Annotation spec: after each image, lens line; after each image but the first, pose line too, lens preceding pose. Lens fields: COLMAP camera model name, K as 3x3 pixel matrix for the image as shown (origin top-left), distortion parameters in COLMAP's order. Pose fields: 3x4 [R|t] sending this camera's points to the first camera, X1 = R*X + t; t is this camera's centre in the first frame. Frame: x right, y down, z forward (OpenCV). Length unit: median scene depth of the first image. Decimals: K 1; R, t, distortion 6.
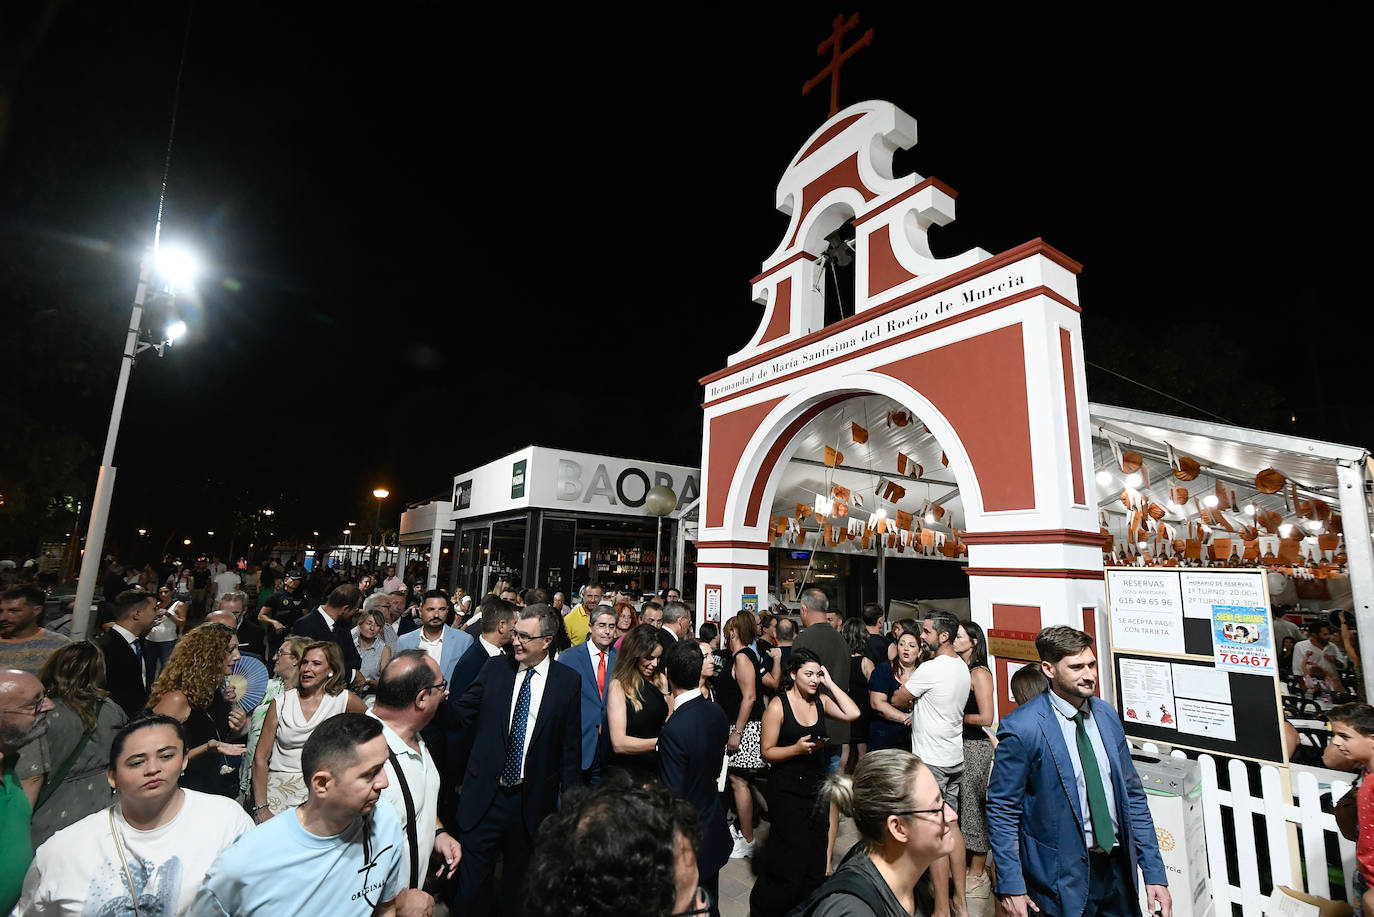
lens RADIAL K [[630.8, 0, 687.0], [0, 630.8, 458.5], [0, 0, 1]] dist [0.000369, 0.000158]
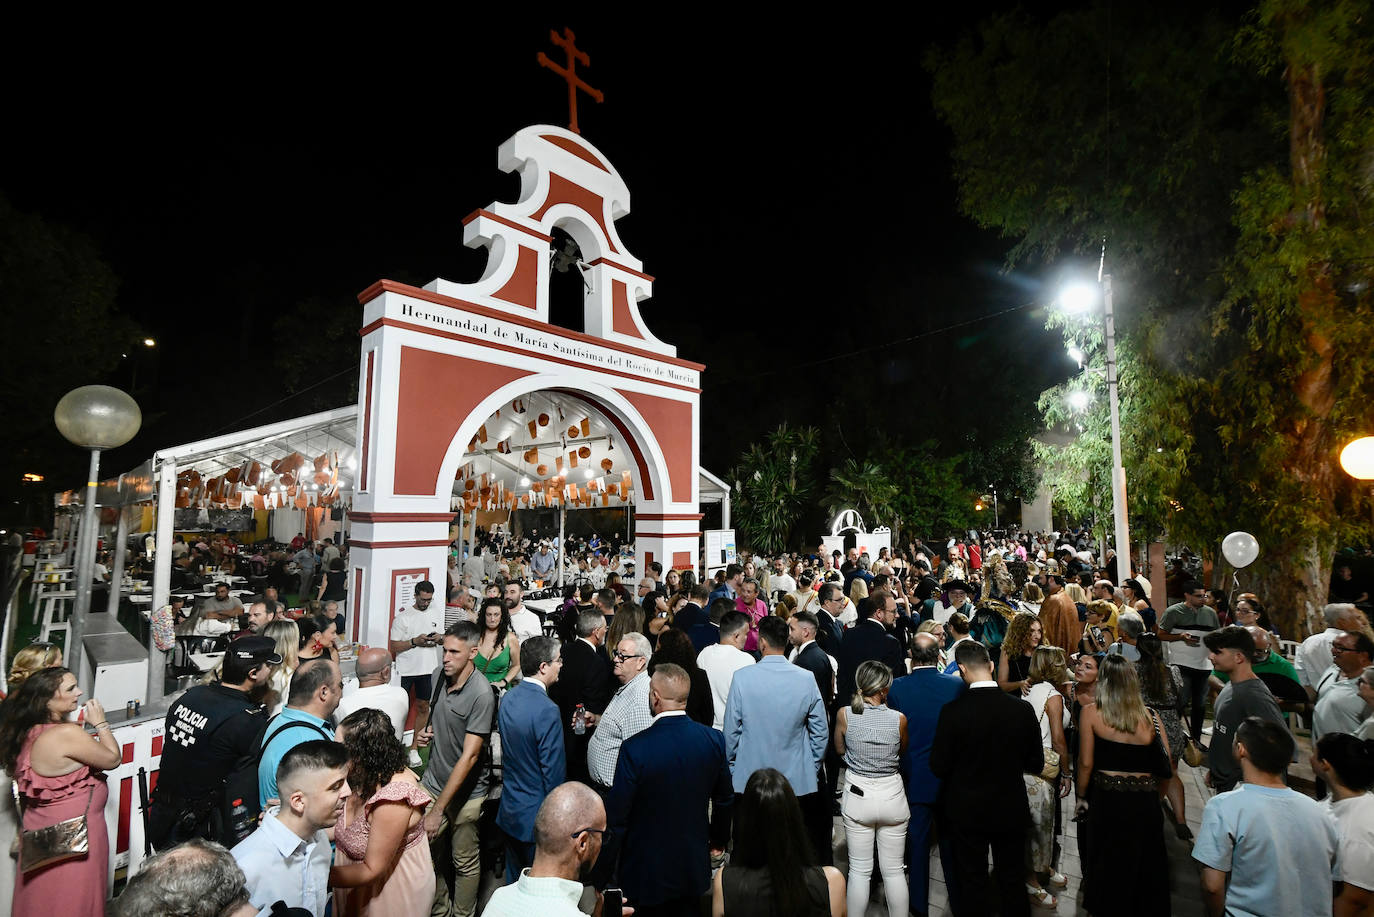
lens RADIAL K [[636.0, 0, 684.7], [0, 636.0, 467.9], [0, 0, 1]] dist [-0.001203, 0.000006]
pose [[-0.248905, 0.030824, 0.968037, -1.002569], [-0.182652, 0.980065, -0.078171, 0.096679], [-0.951149, -0.196271, -0.238313, 1.110689]]
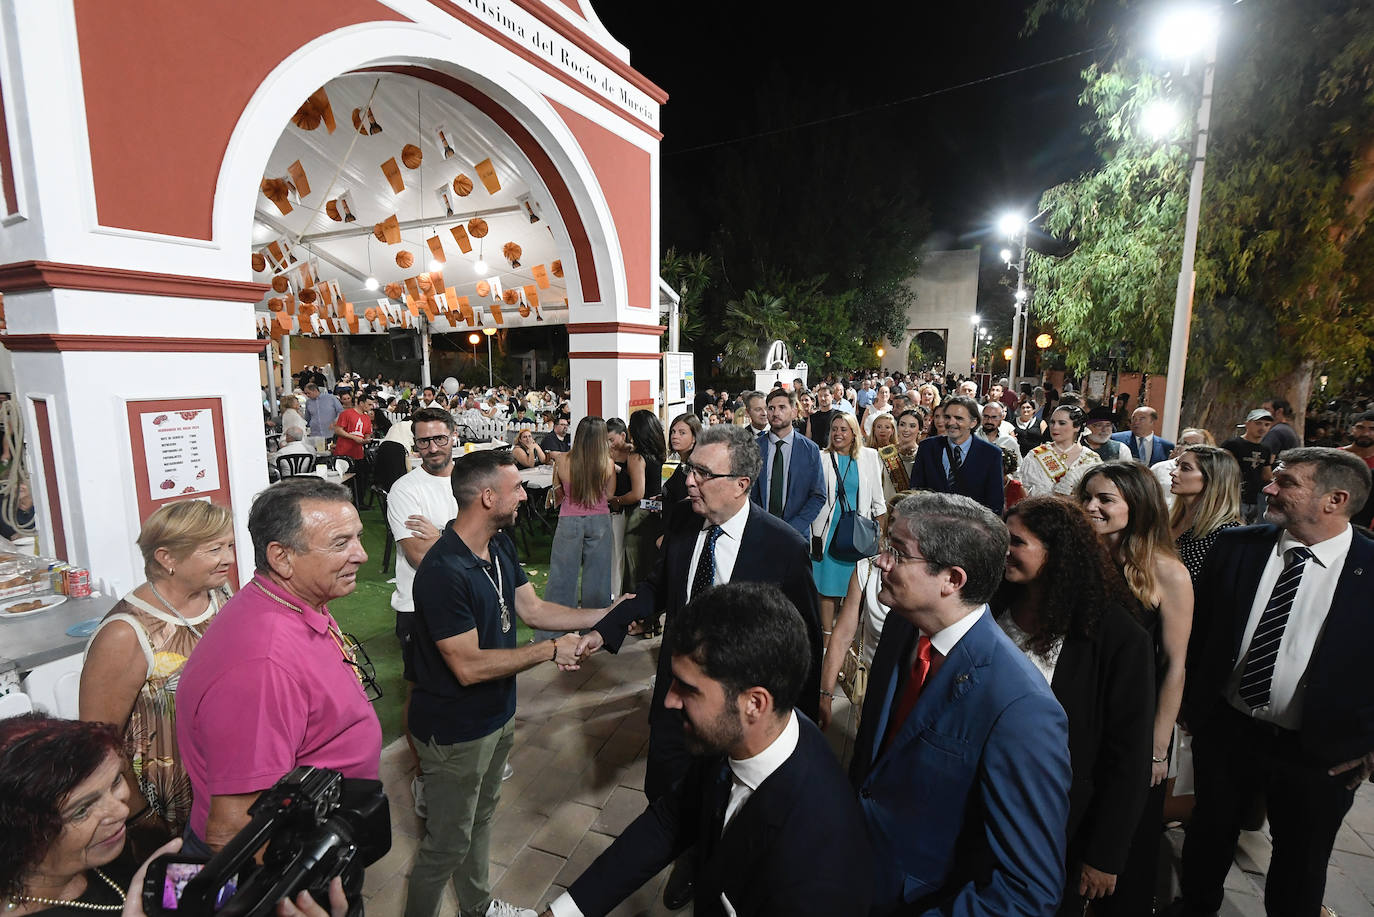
lens RADIAL K [[630.8, 0, 687.0], [0, 630.8, 458.5], [0, 0, 1]] dist [0.000369, 0.000158]
pose [[-0.483588, -0.164324, 0.859733, -0.511746], [-0.171411, 0.980980, 0.091082, 0.188131], [-0.858348, -0.103322, -0.502557, 1.157644]]
